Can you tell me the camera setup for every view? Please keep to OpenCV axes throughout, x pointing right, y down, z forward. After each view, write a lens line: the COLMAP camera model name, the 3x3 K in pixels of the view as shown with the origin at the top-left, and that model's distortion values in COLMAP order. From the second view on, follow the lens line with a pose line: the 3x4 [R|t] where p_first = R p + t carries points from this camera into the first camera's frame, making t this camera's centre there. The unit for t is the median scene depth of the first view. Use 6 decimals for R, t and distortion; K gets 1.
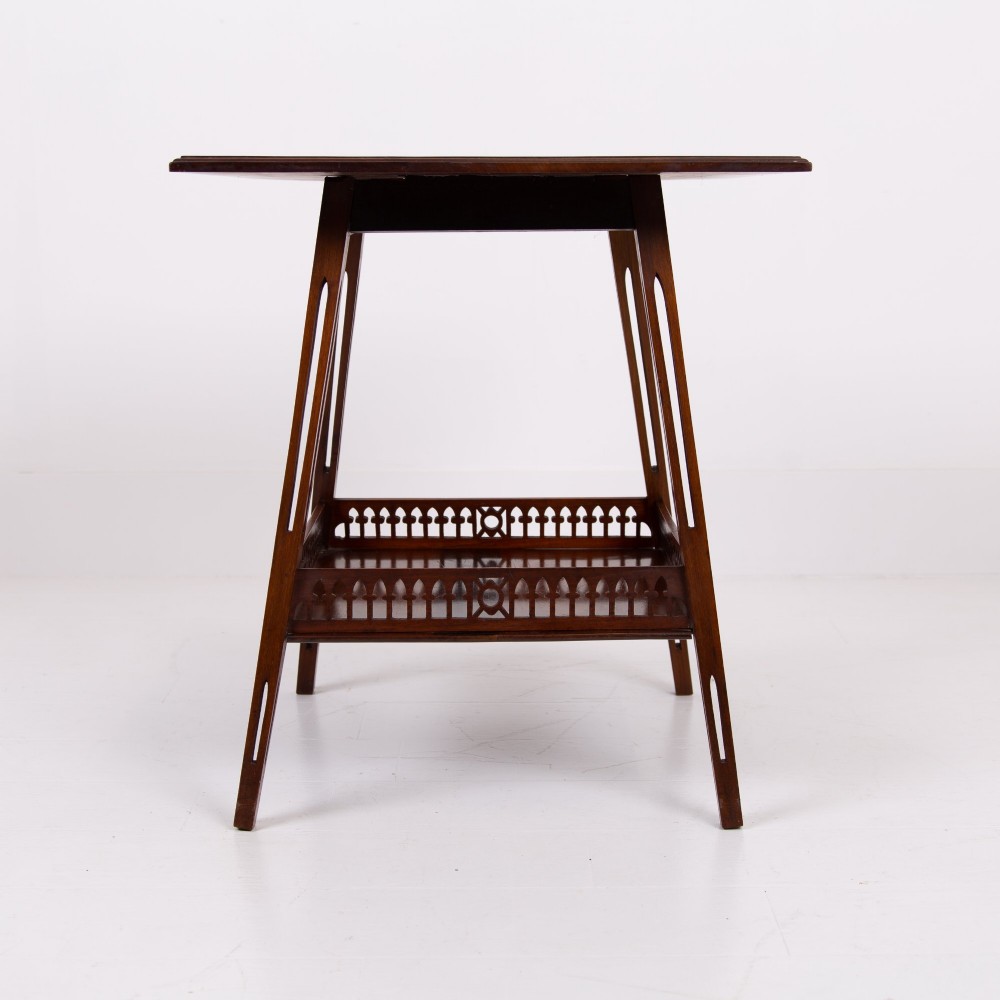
lens RADIAL K [[1391.4, 0, 483.0], [0, 1391.4, 570.1], [0, 0, 1]] dist [-0.008180, -0.016240]
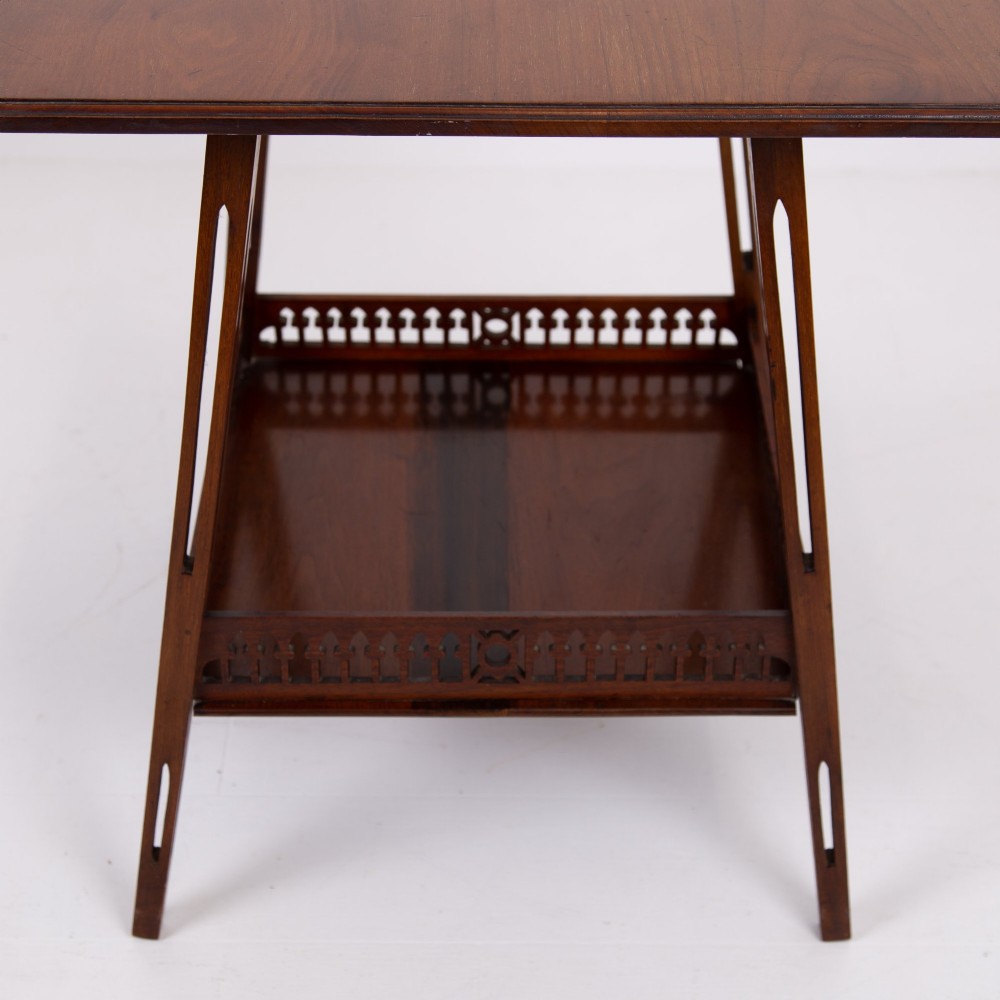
lens RADIAL K [[1819.6, 0, 486.8], [0, 1819.6, 469.4], [0, 0, 1]] dist [0.006868, -0.029955]
pose [[0.999974, 0.002081, 0.006947, -0.004399], [-0.004458, 0.931986, 0.362467, -0.286472], [-0.005720, -0.362489, 0.931971, 0.169162]]
